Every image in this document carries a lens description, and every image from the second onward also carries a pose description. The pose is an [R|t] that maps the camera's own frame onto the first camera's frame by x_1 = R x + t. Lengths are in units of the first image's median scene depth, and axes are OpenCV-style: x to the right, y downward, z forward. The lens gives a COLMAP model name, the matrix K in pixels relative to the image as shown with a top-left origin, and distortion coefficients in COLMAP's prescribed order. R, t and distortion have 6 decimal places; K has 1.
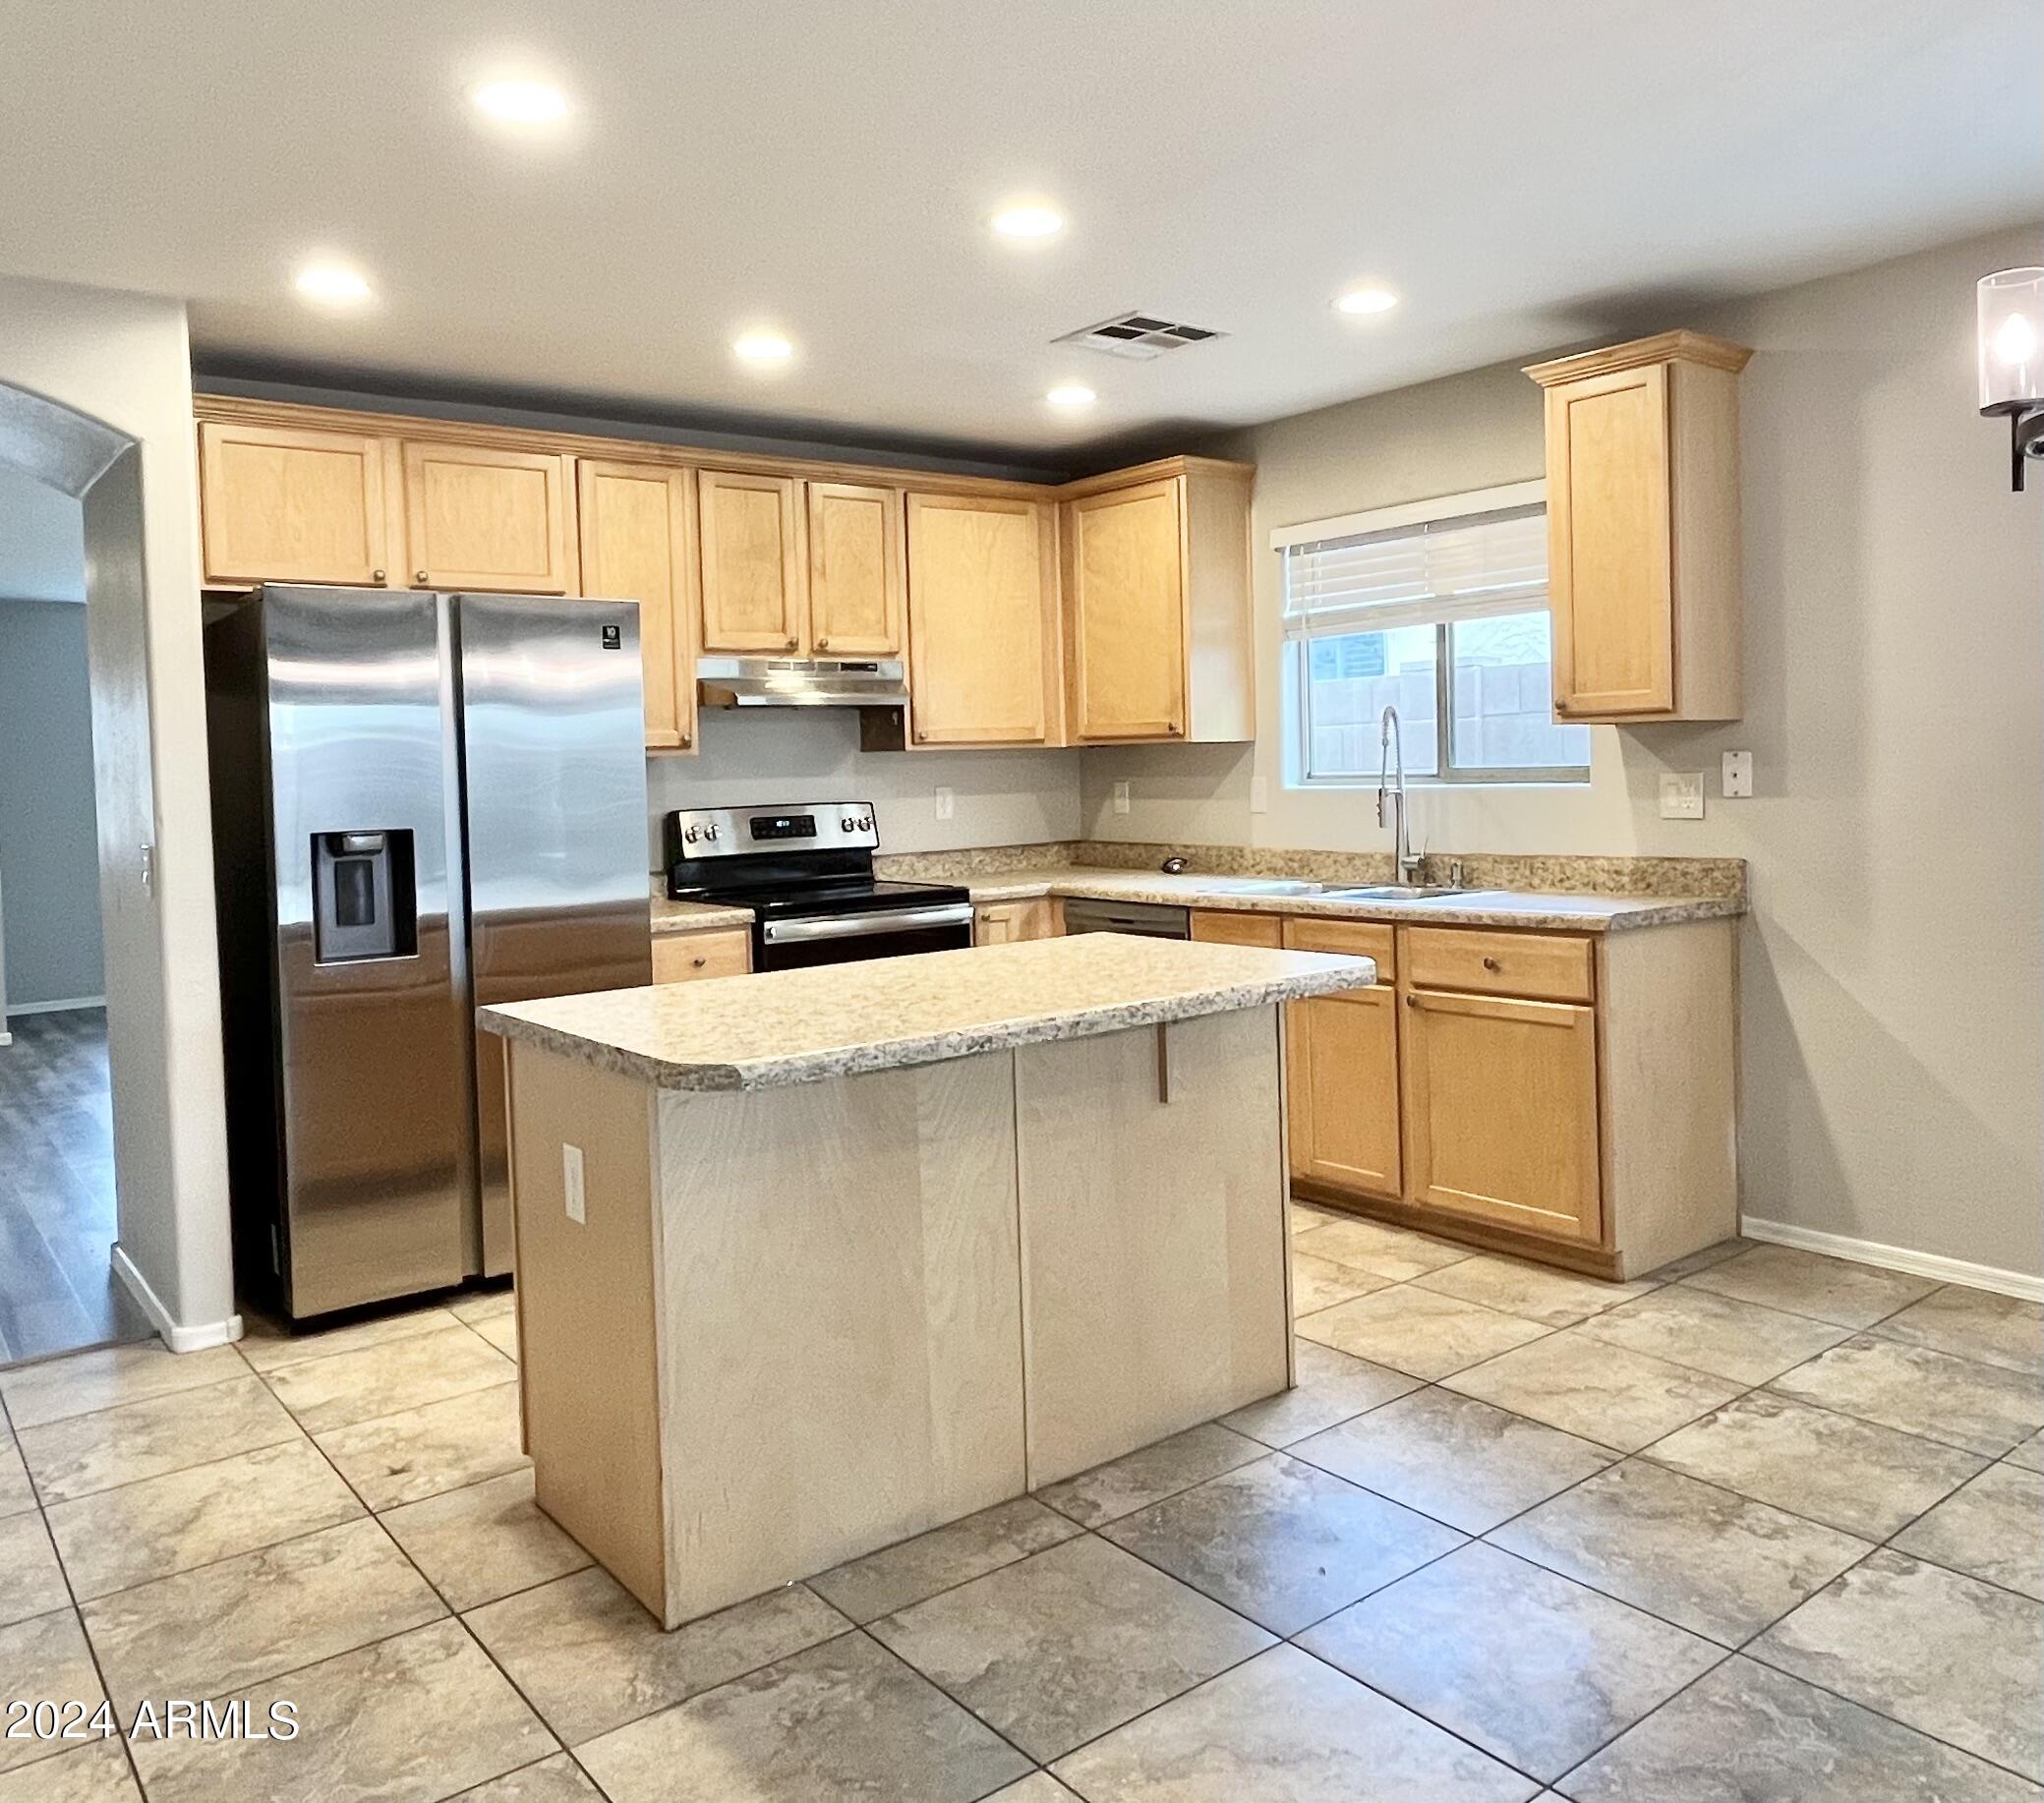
lens RADIAL K [[1630.4, 0, 1026.6], [0, 1630.4, 822.7], [0, 0, 1]] dist [-0.004710, -0.001048]
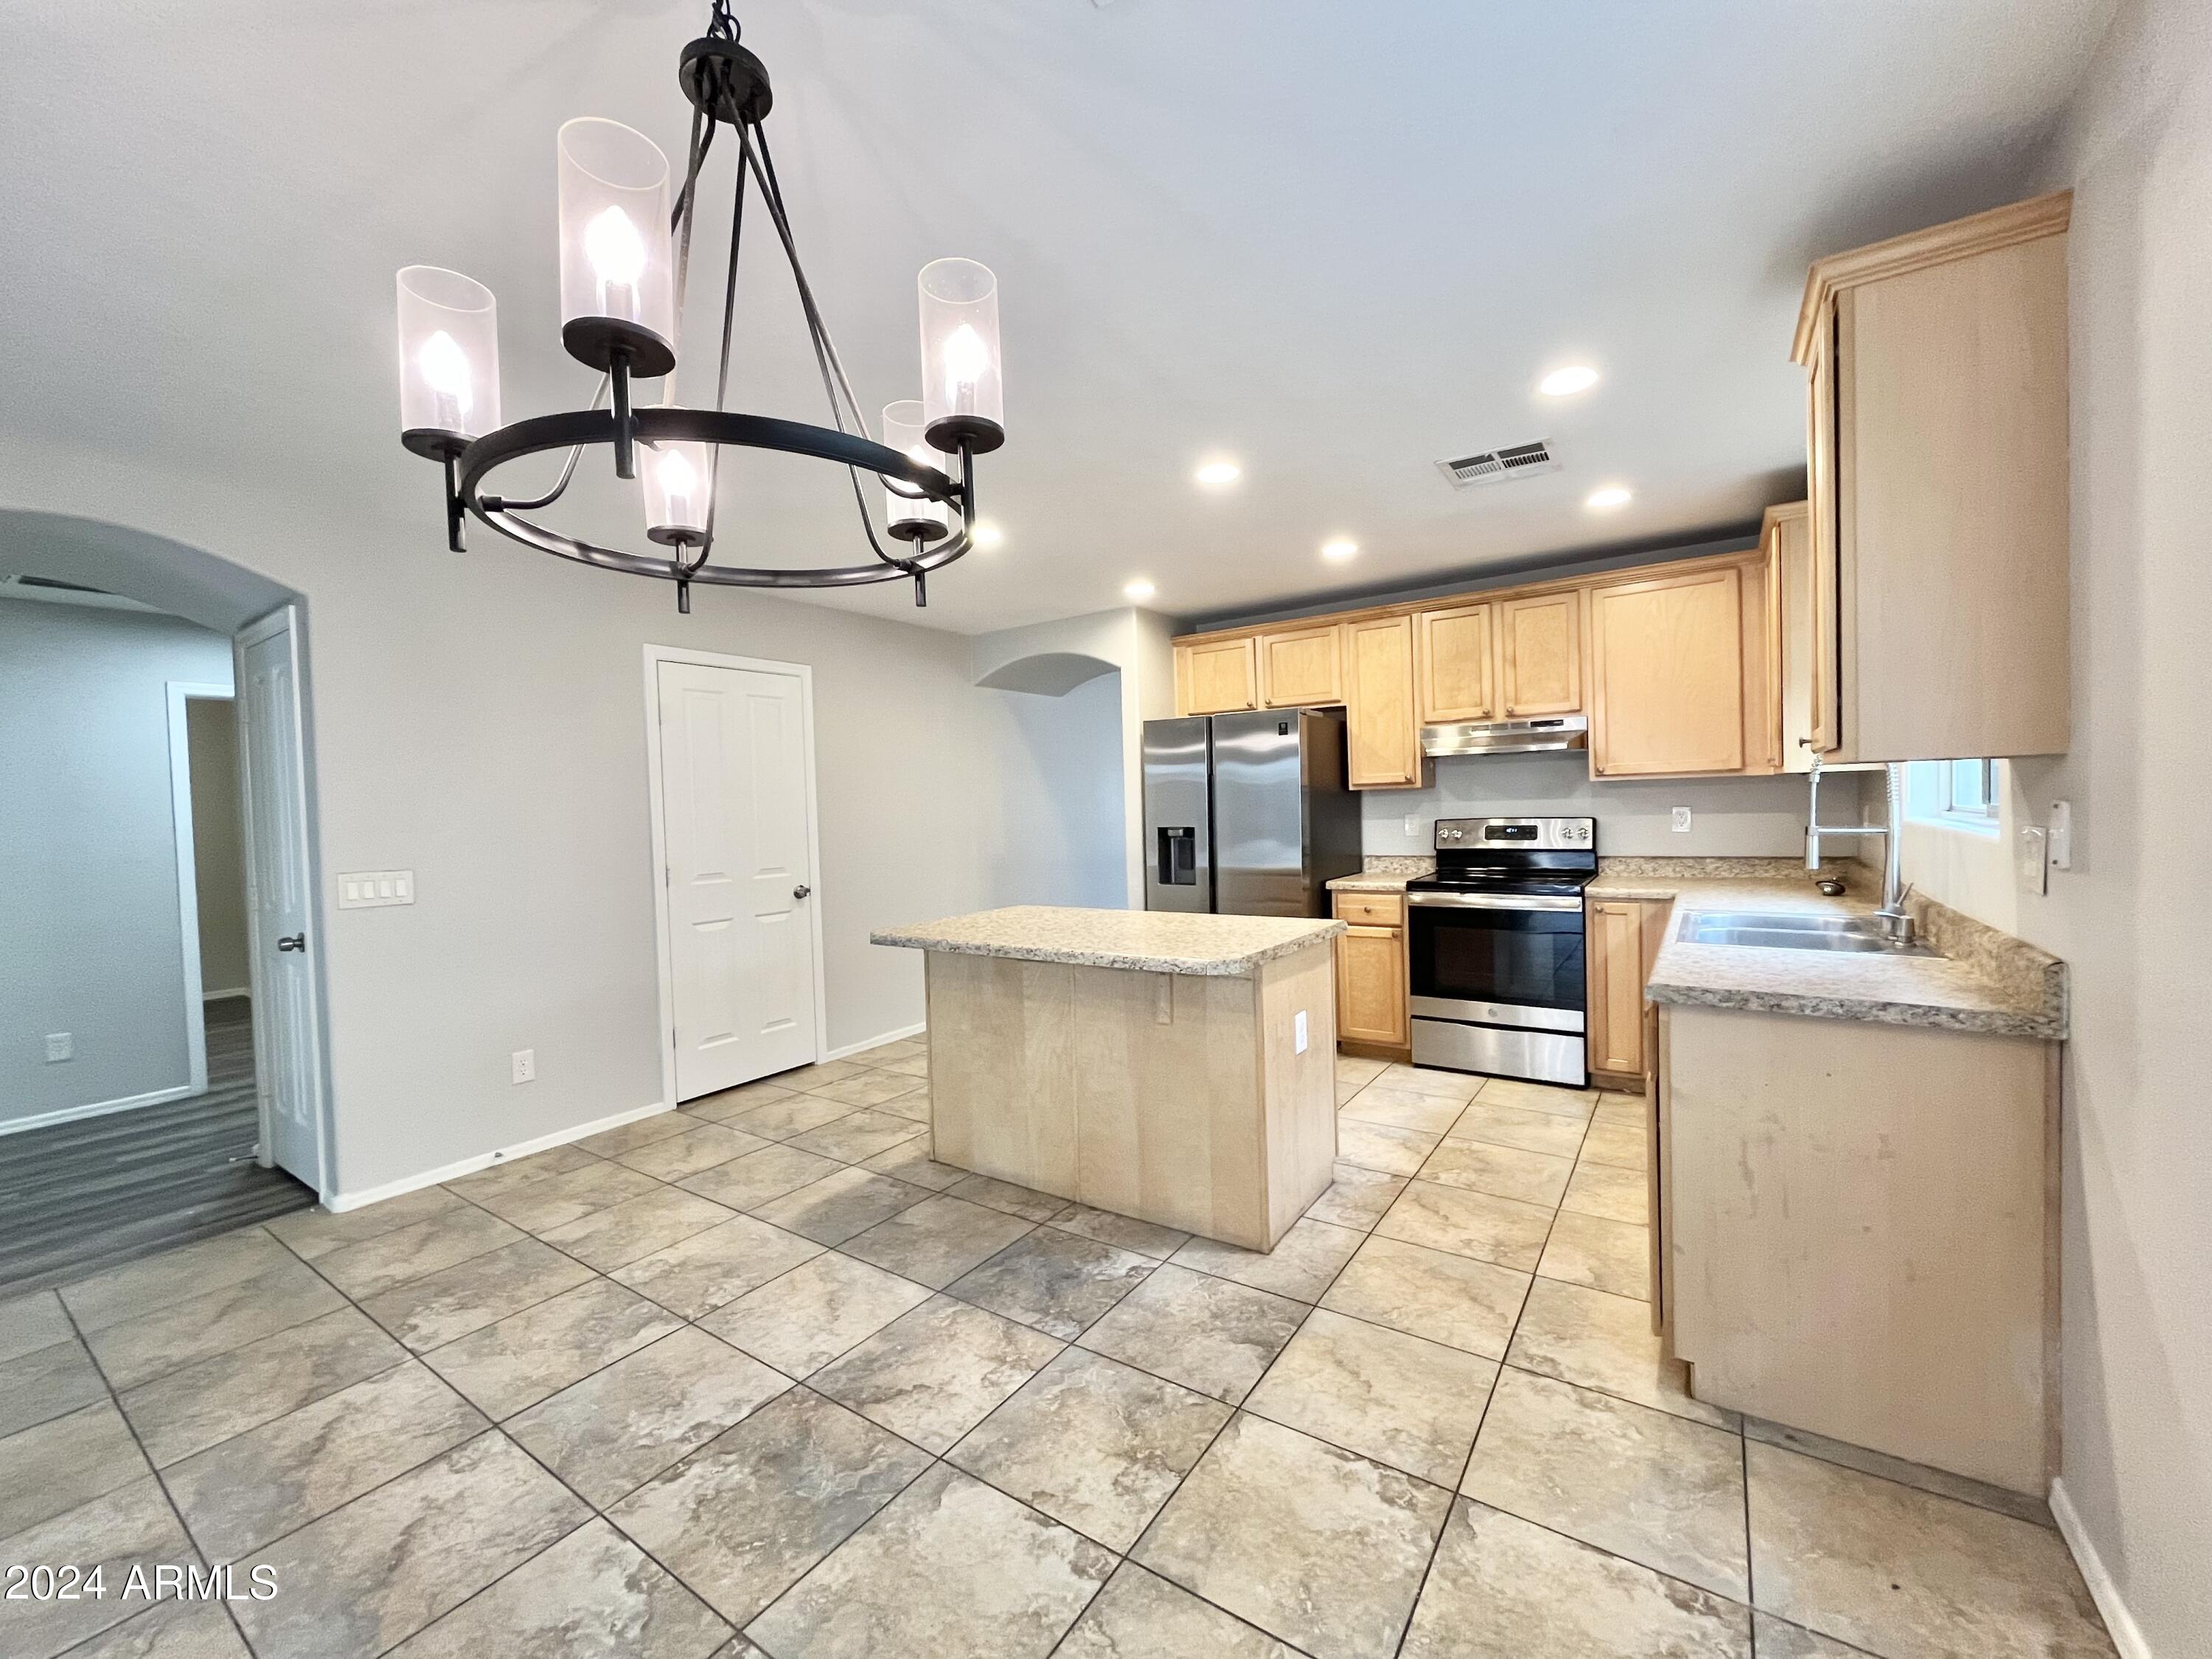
lens RADIAL K [[887.2, 0, 1106.0], [0, 887.2, 829.5], [0, 0, 1]] dist [-0.001357, -0.000237]
pose [[0.291425, 0.049234, -0.955326, 0.877375], [-0.011667, 0.998783, 0.047915, -0.058893], [0.956522, -0.002818, 0.291645, 0.672012]]
